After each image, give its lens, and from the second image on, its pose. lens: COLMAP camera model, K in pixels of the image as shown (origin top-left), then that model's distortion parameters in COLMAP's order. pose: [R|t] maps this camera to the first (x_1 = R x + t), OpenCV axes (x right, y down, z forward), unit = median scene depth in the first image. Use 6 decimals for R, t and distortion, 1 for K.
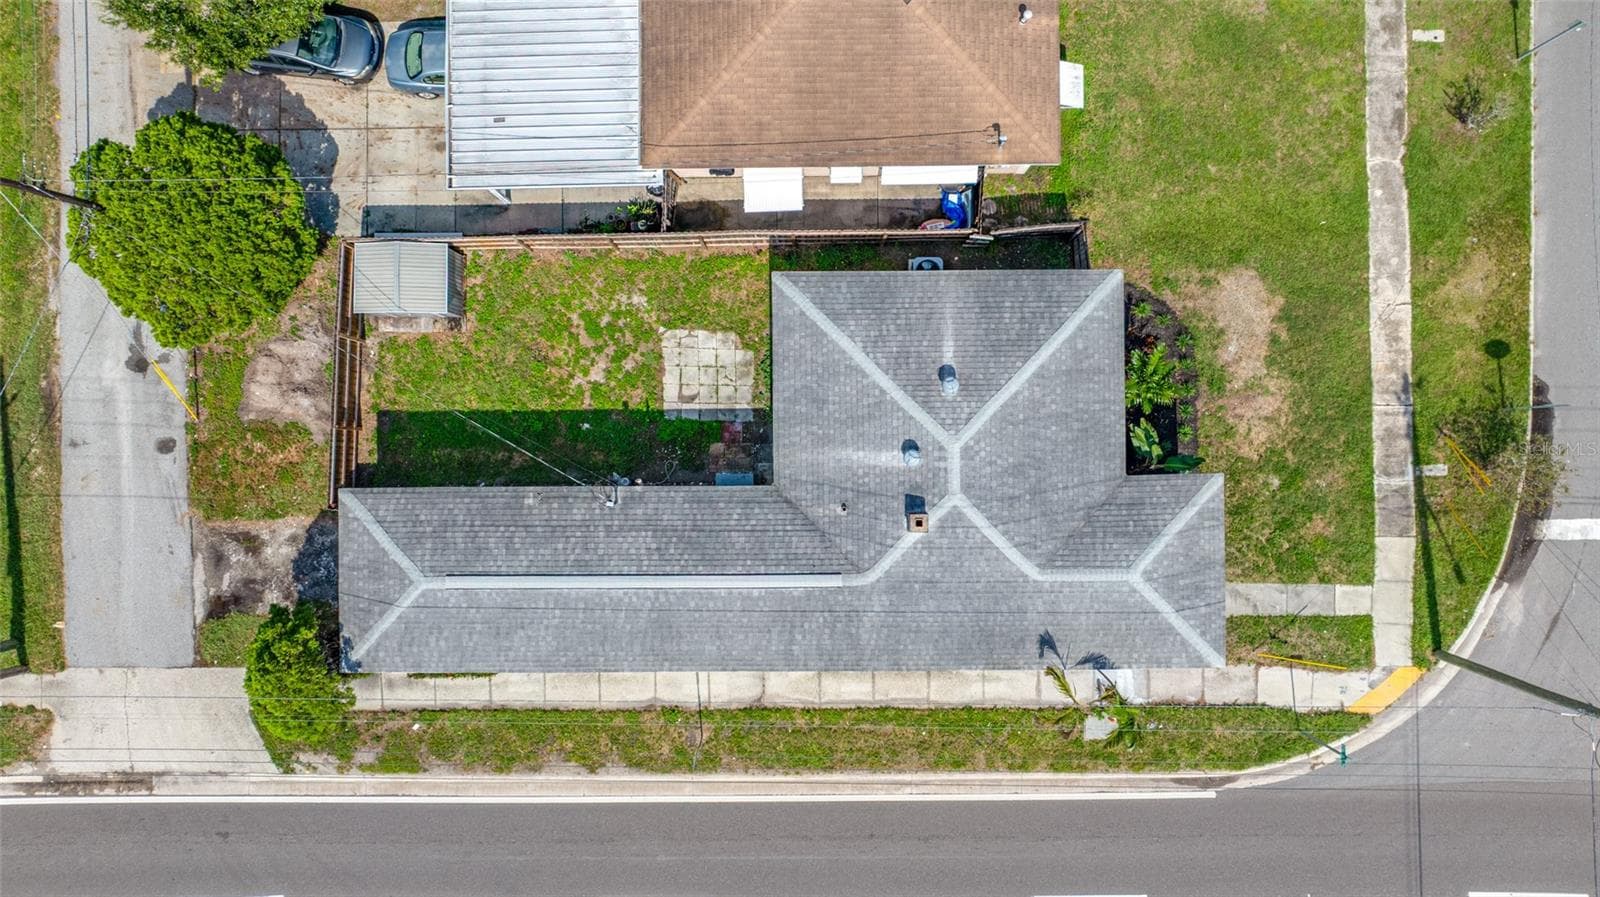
lens RADIAL K [[1159.9, 0, 800.0], [0, 1159.9, 448.5], [0, 0, 1]] dist [-0.048704, 0.048591]
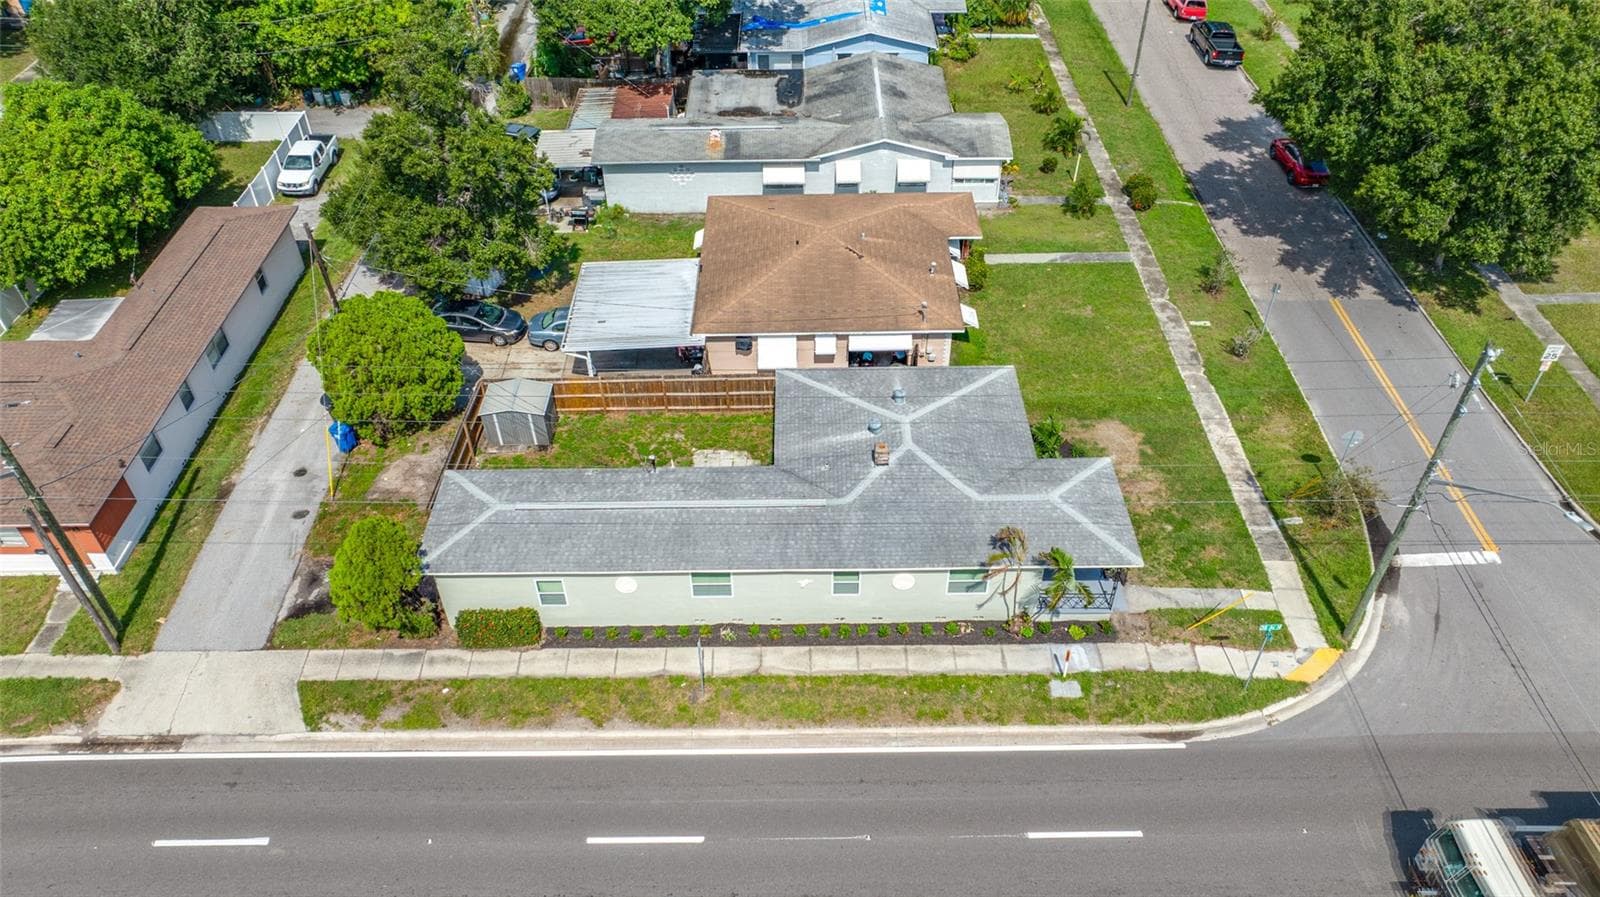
lens RADIAL K [[1127.7, 0, 800.0], [0, 1127.7, 448.5], [0, 0, 1]] dist [-0.026140, 0.002364]
pose [[0.999997, 0.001141, -0.002027, 0.008841], [-0.002271, 0.668023, -0.744137, 0.889359], [0.000506, 0.744140, 0.668024, 0.107514]]
